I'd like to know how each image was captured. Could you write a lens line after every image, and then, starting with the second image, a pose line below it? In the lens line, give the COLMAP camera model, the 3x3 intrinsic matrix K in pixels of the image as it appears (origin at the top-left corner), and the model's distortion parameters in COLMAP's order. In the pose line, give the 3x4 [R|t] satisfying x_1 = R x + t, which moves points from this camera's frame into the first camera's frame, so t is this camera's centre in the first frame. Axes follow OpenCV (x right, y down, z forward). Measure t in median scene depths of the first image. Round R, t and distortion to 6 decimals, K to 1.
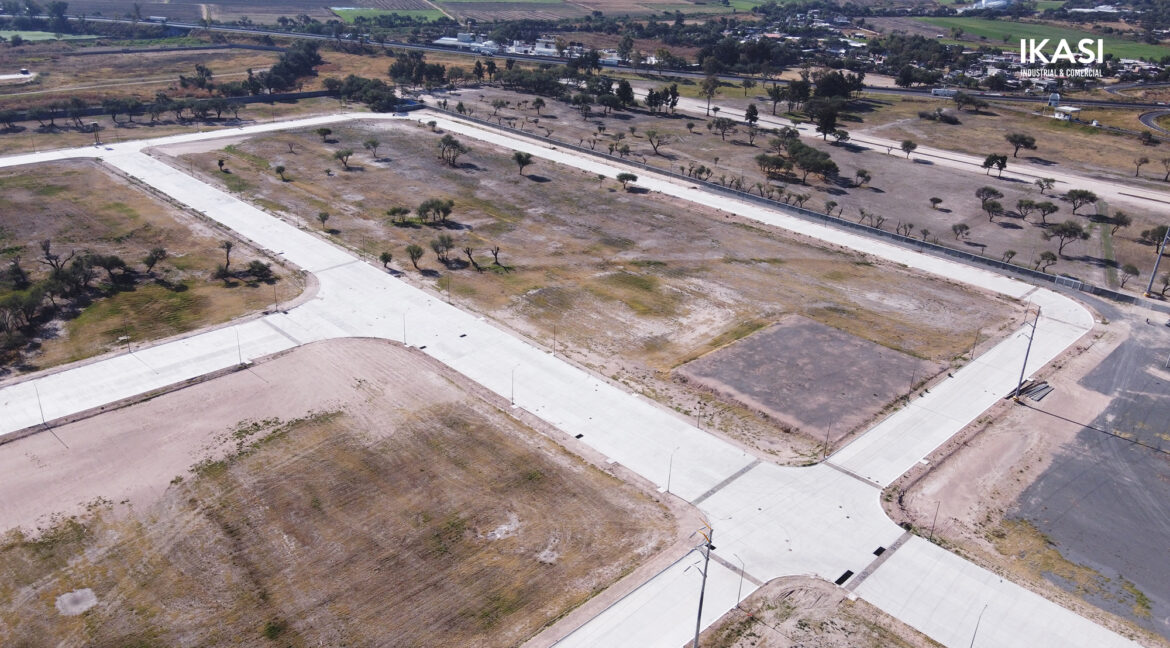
lens RADIAL K [[899.4, 0, 583.5], [0, 899.4, 318.5], [0, 0, 1]] dist [-0.005696, 0.039835]
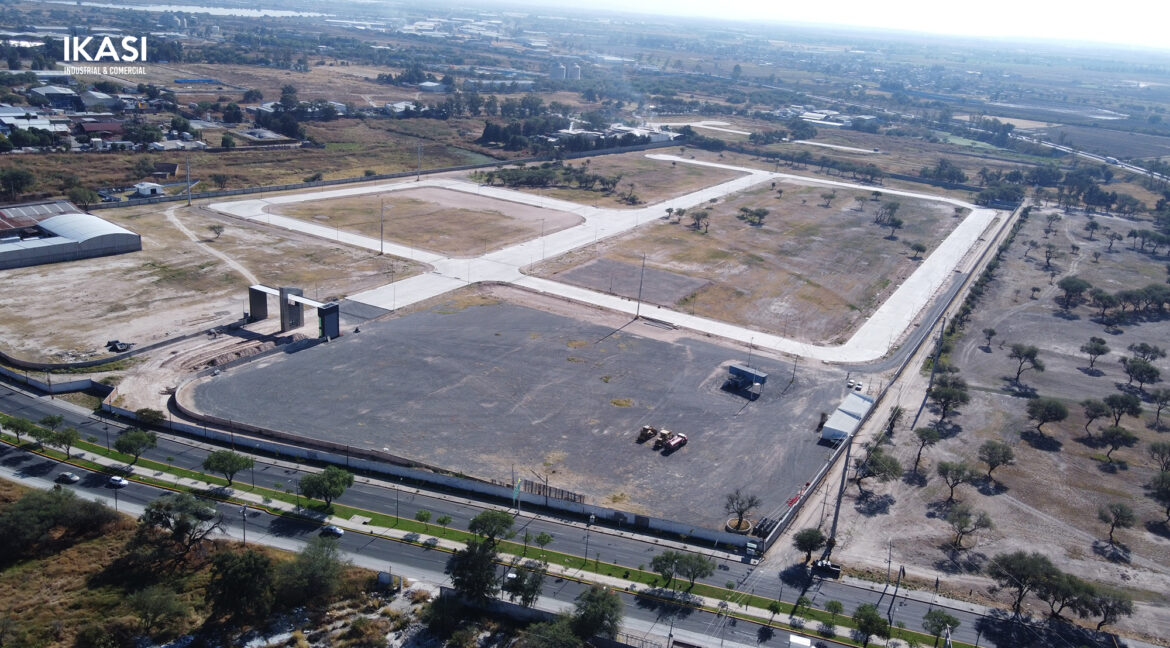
lens RADIAL K [[899.4, 0, 583.5], [0, 899.4, 318.5], [0, 0, 1]] dist [-0.005696, 0.039835]
pose [[0.263175, 0.294772, -0.918612, 1.321093], [-0.447485, 0.880853, 0.154455, -0.072080], [0.854691, 0.370416, 0.363724, 0.264799]]
